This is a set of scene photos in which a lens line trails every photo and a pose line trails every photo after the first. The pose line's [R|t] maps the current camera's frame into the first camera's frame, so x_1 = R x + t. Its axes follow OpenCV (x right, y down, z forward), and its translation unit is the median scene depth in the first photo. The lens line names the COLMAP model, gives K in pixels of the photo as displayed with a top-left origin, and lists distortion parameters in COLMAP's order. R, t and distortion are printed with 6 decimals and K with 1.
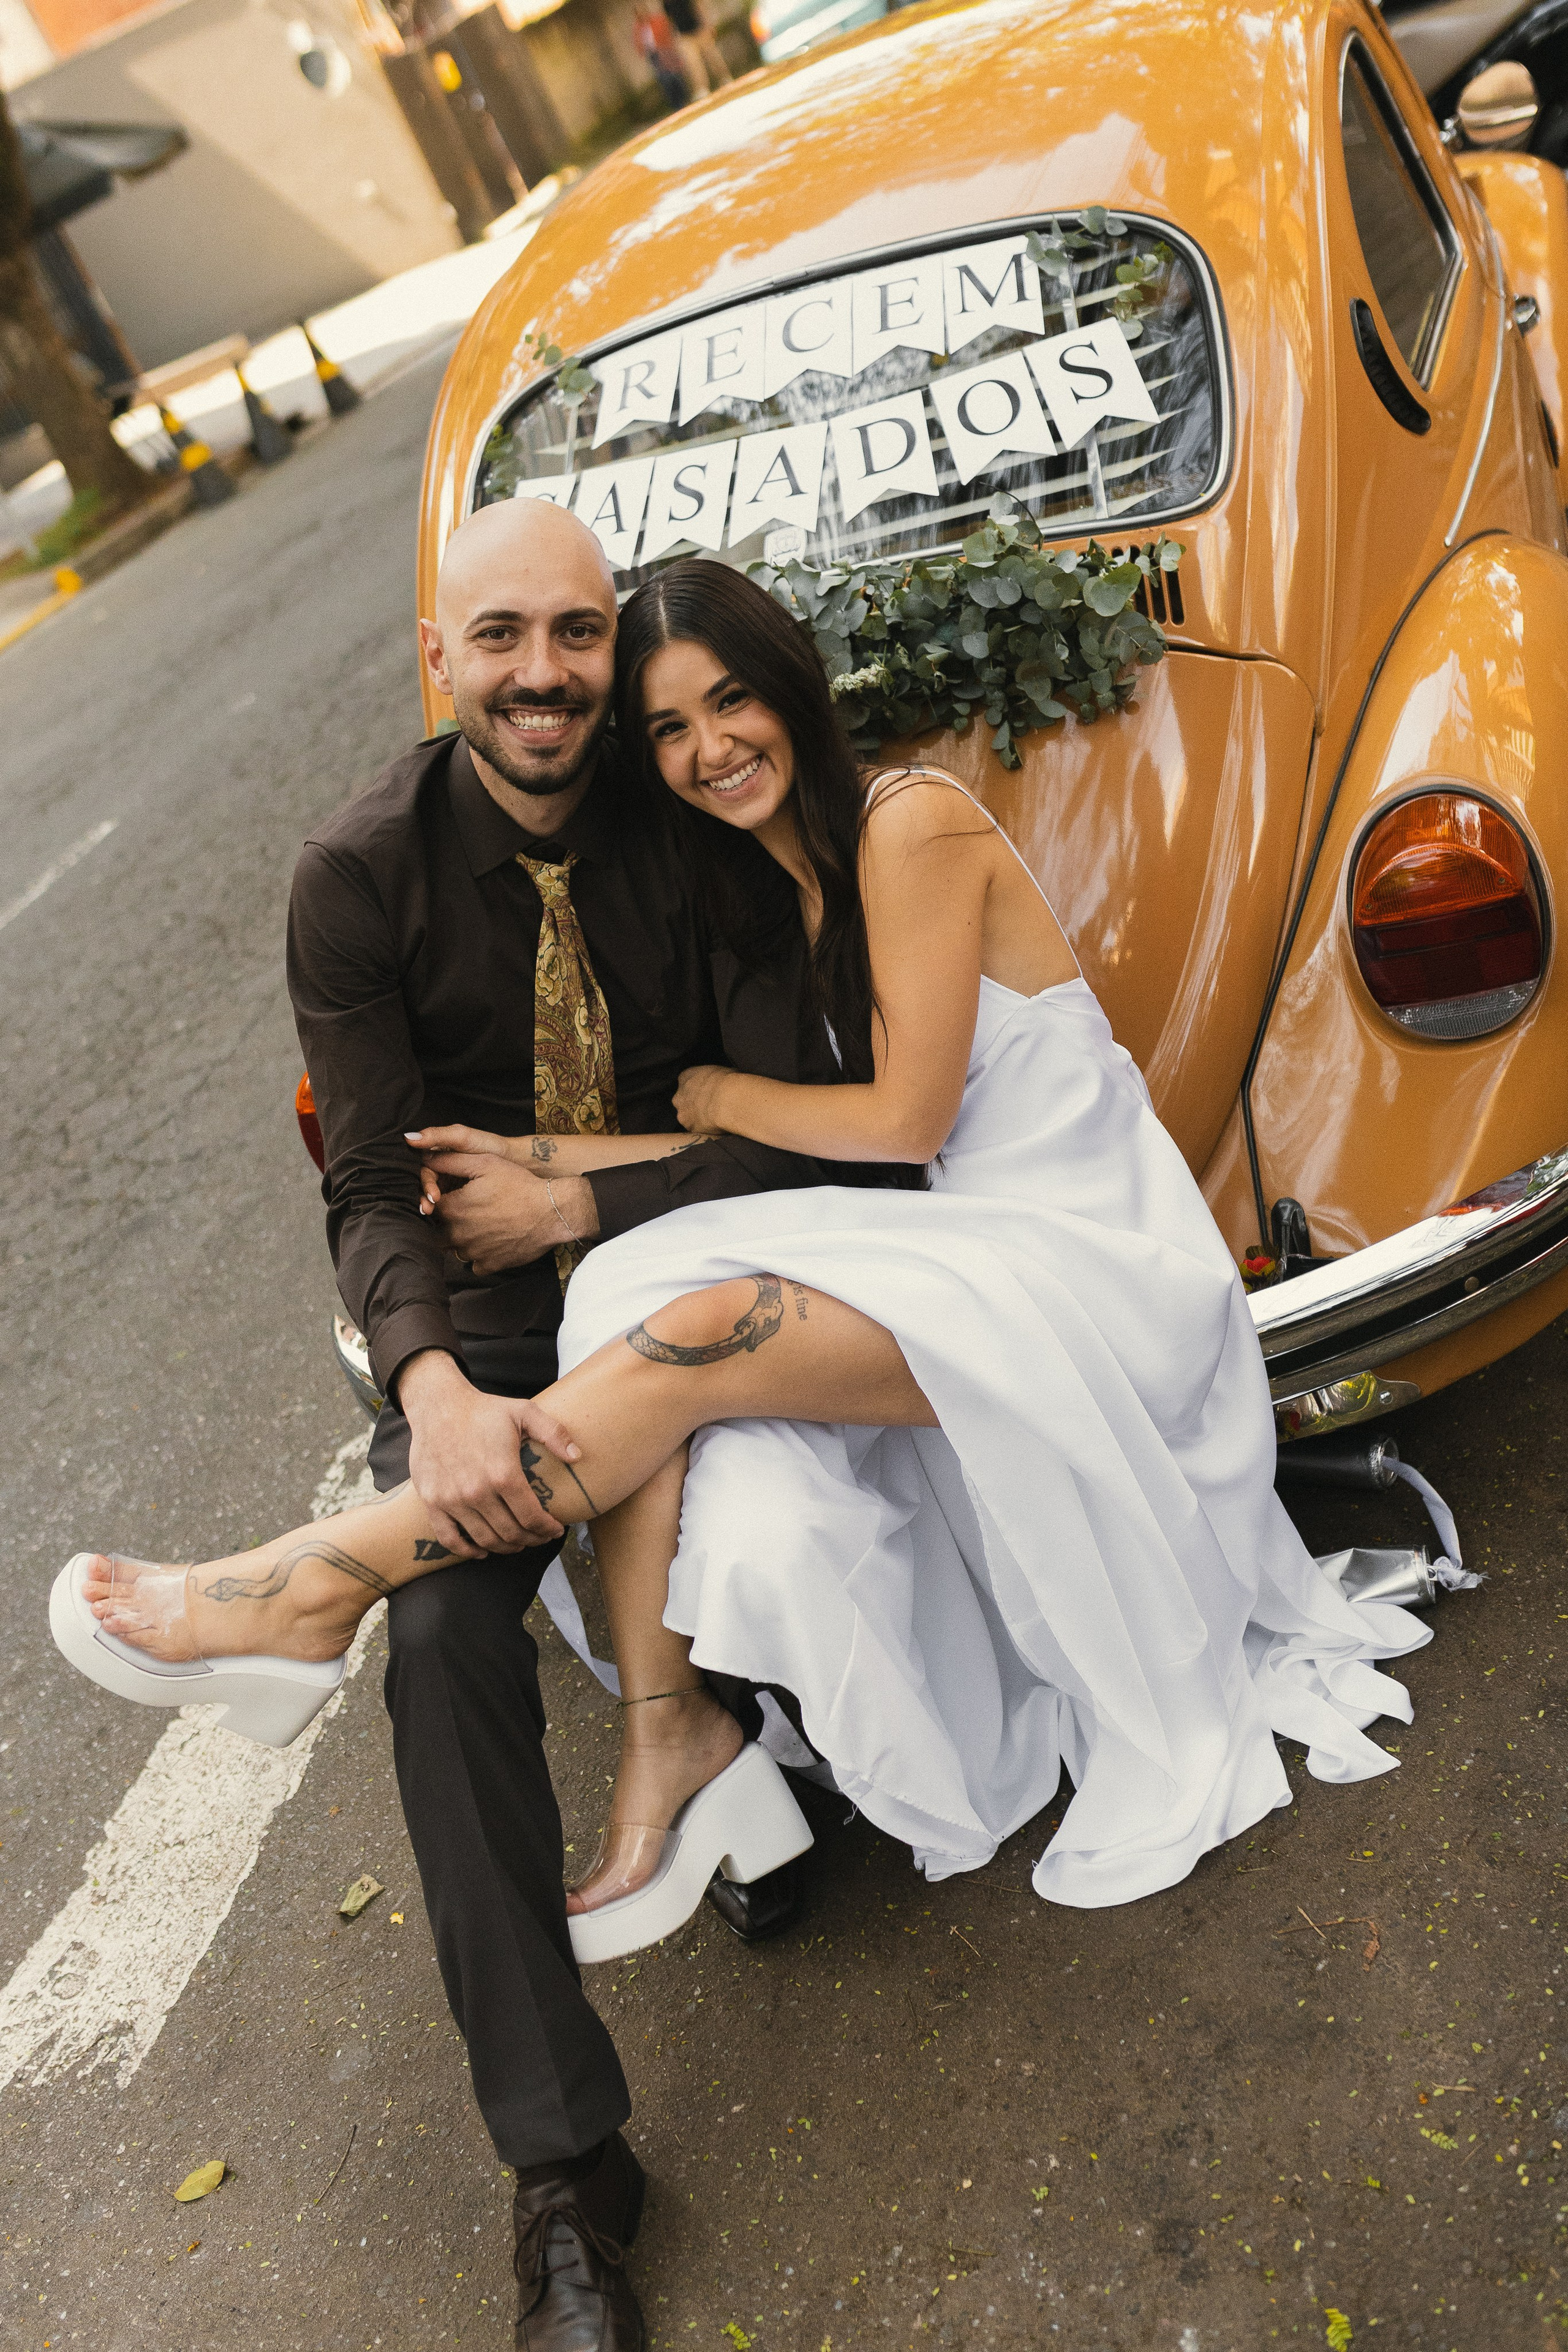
lens RADIAL K [[2478.4, 0, 755.6], [0, 2478.4, 1081.0], [0, 0, 1]] dist [-0.005609, 0.000000]
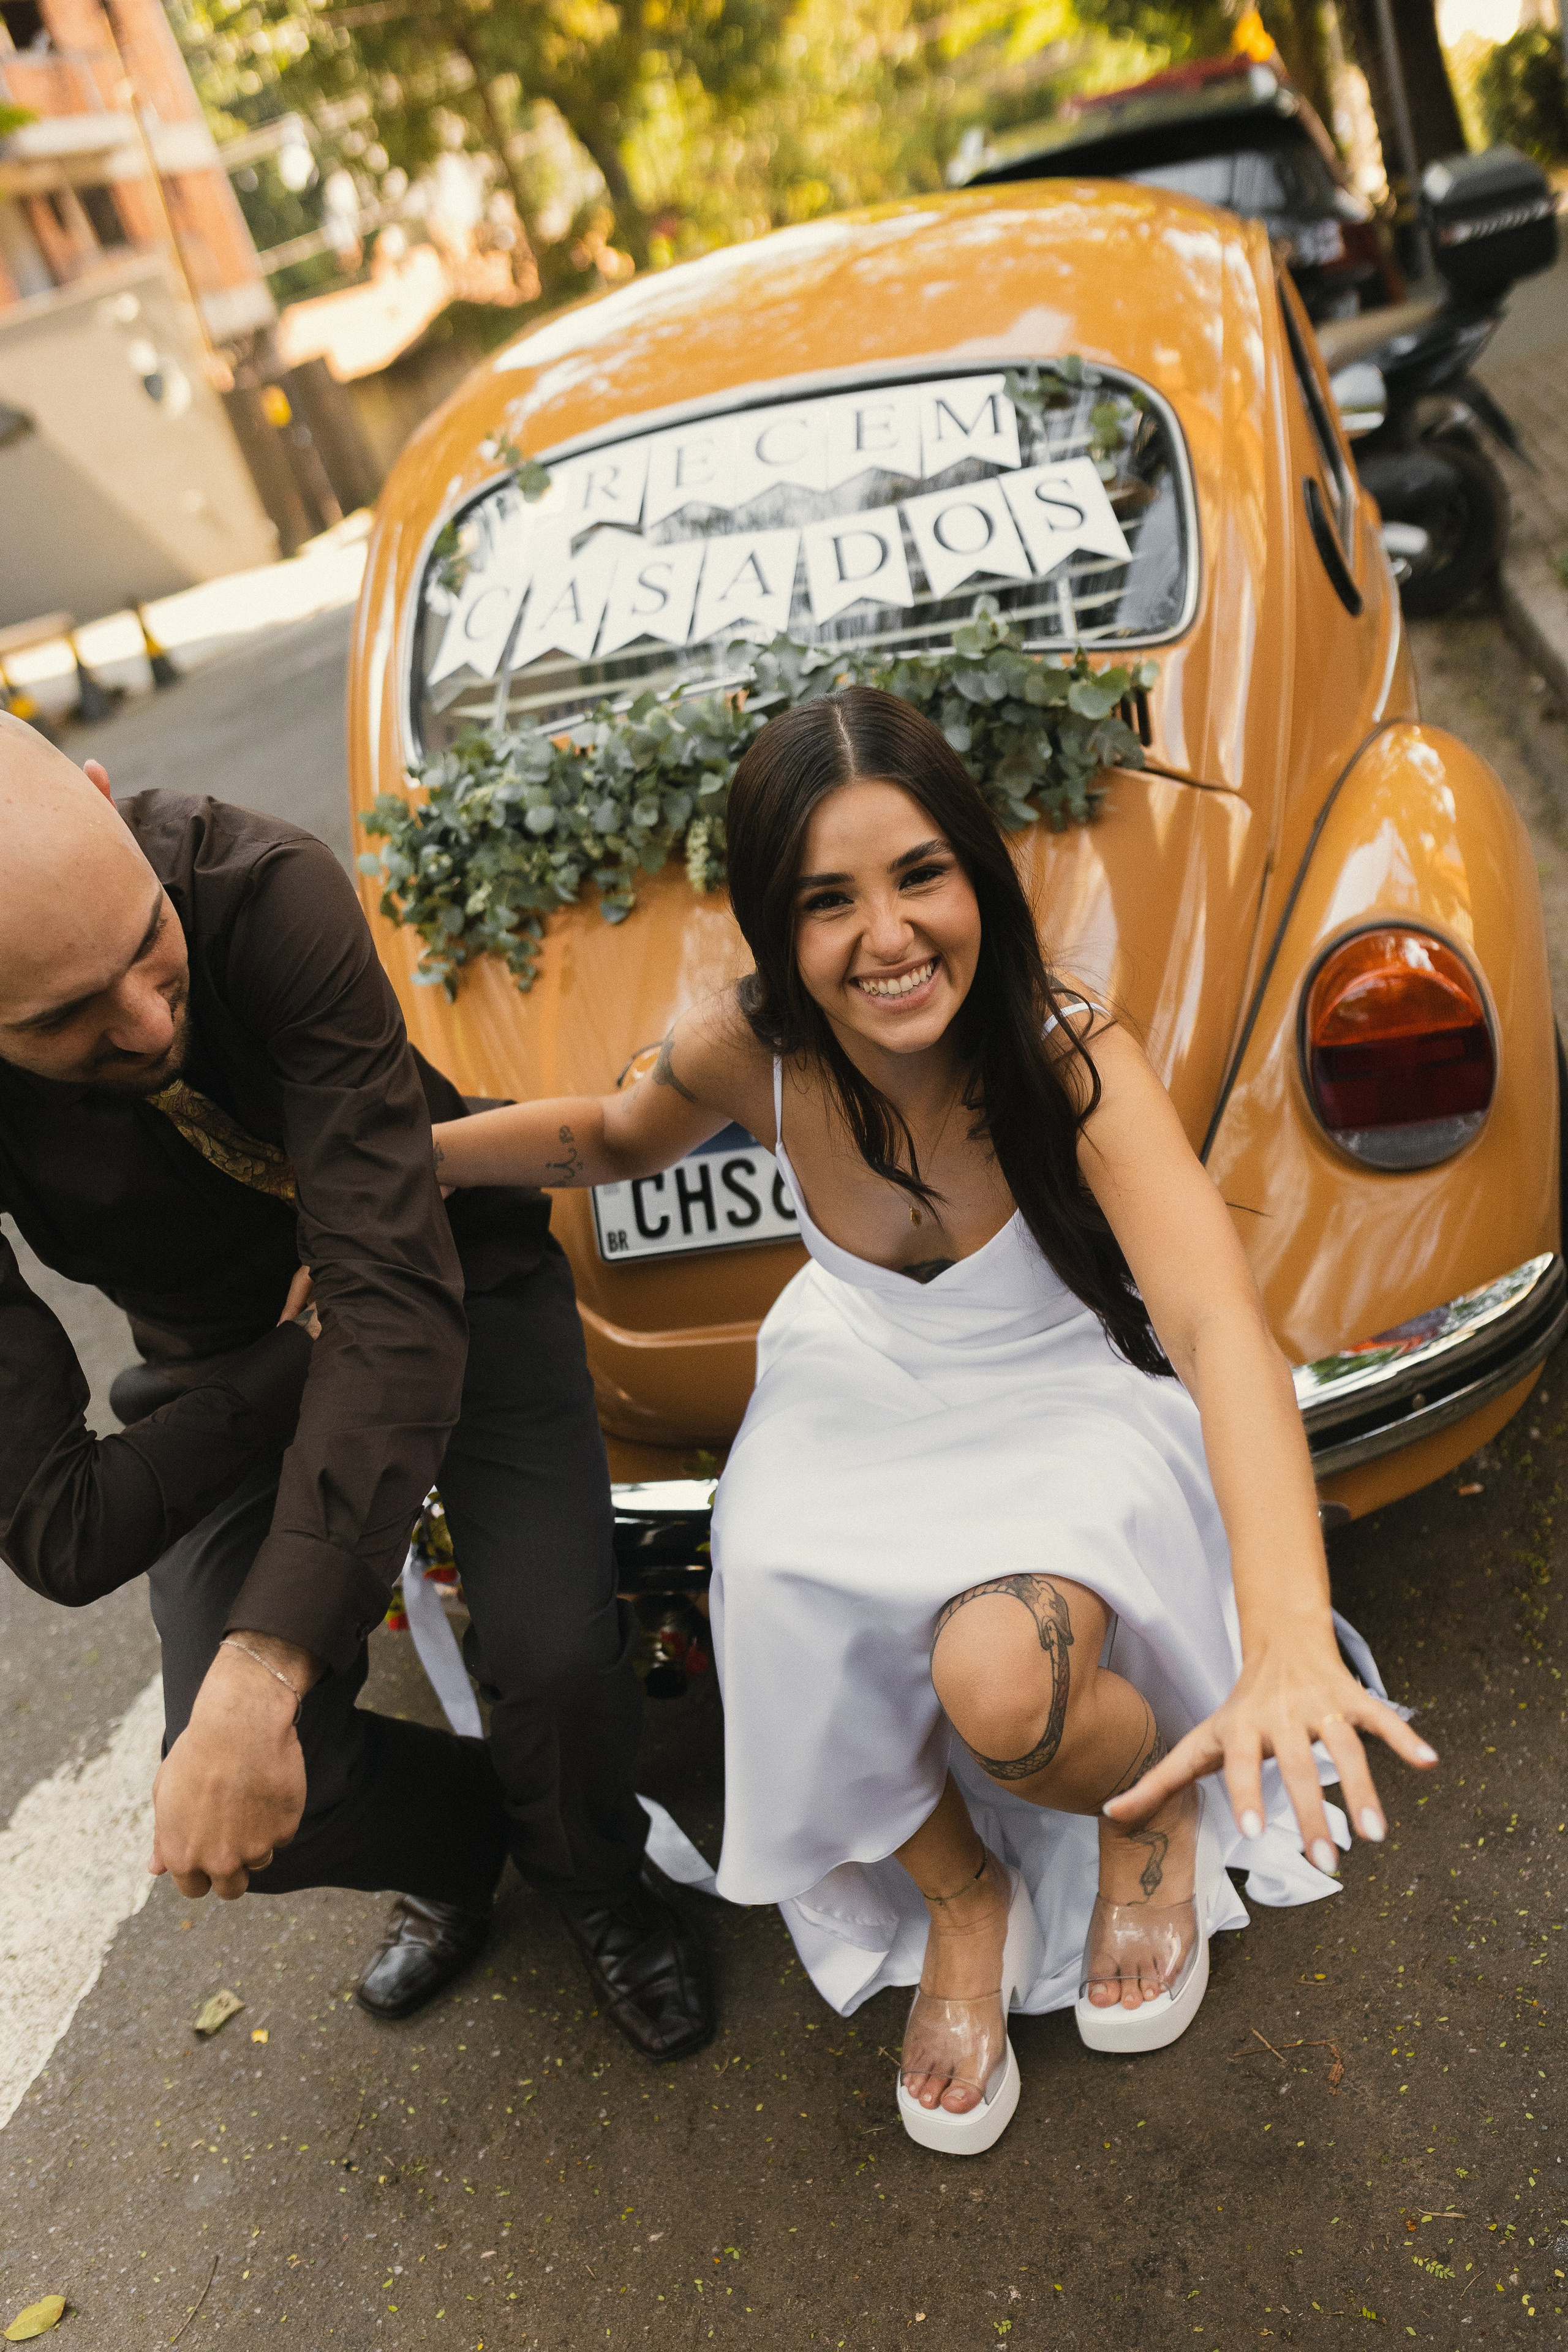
lens RADIAL K [[2182.1, 0, 767.6], [0, 2182.1, 1293.4], [0, 0, 1]] dist [-0.008470, 0.000000]
pose [[0.988523, 0.068262, 0.134772, -0.086315], [-0.062489, 0.996956, -0.046618, 0.087401], [-0.137544, 0.037661, 0.989779, 0.156347]]
